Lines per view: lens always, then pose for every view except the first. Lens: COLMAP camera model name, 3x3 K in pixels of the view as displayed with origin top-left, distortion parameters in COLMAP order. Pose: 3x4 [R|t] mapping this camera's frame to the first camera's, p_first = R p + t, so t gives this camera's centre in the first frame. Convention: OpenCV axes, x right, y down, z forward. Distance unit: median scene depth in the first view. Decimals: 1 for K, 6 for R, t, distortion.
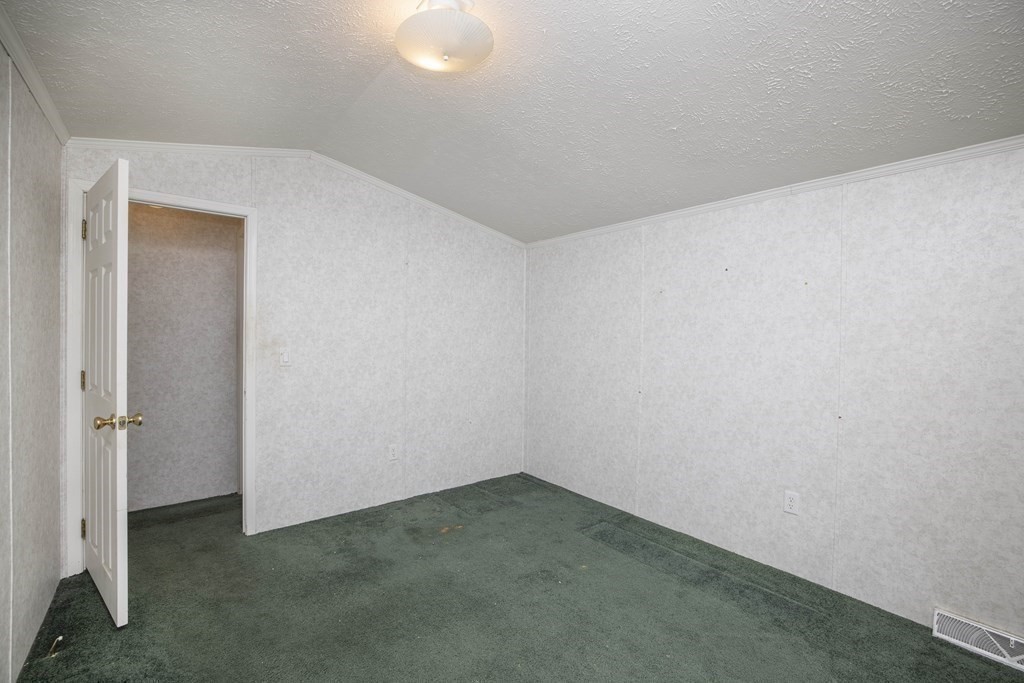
lens RADIAL K [[449.4, 0, 498.8], [0, 449.4, 340.7], [0, 0, 1]] dist [-0.046035, 0.016581]
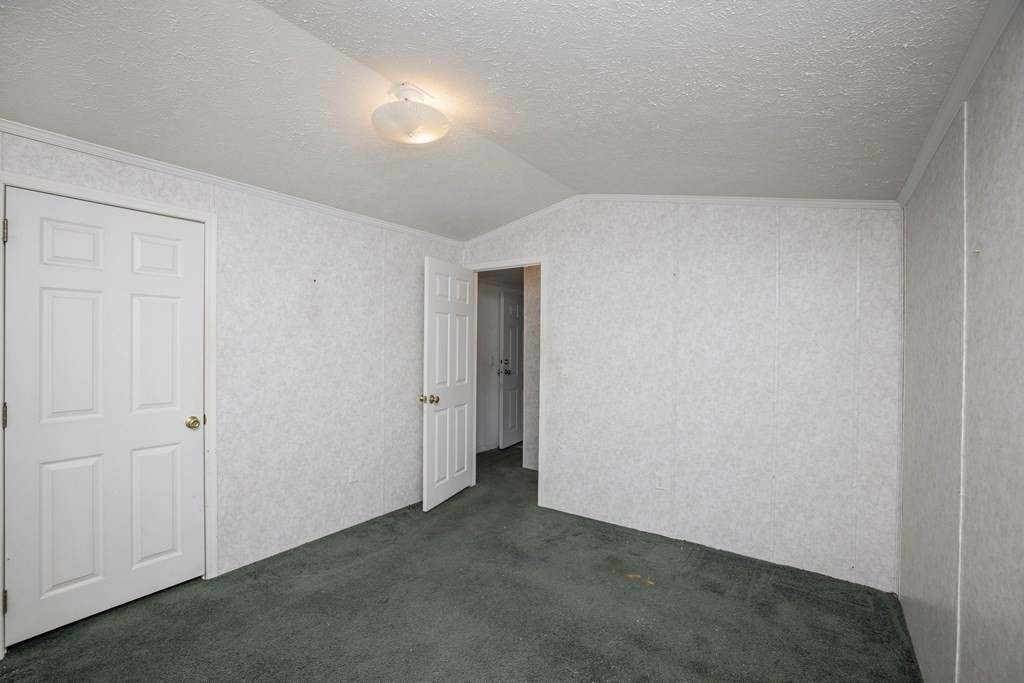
lens RADIAL K [[449.4, 0, 498.8], [0, 449.4, 340.7], [0, 0, 1]] dist [-0.046035, 0.016581]
pose [[0.269812, -0.016884, -0.962765, 0.591906], [-0.019034, 0.999557, -0.022863, -0.012825], [0.962725, 0.024494, 0.269371, 0.447989]]
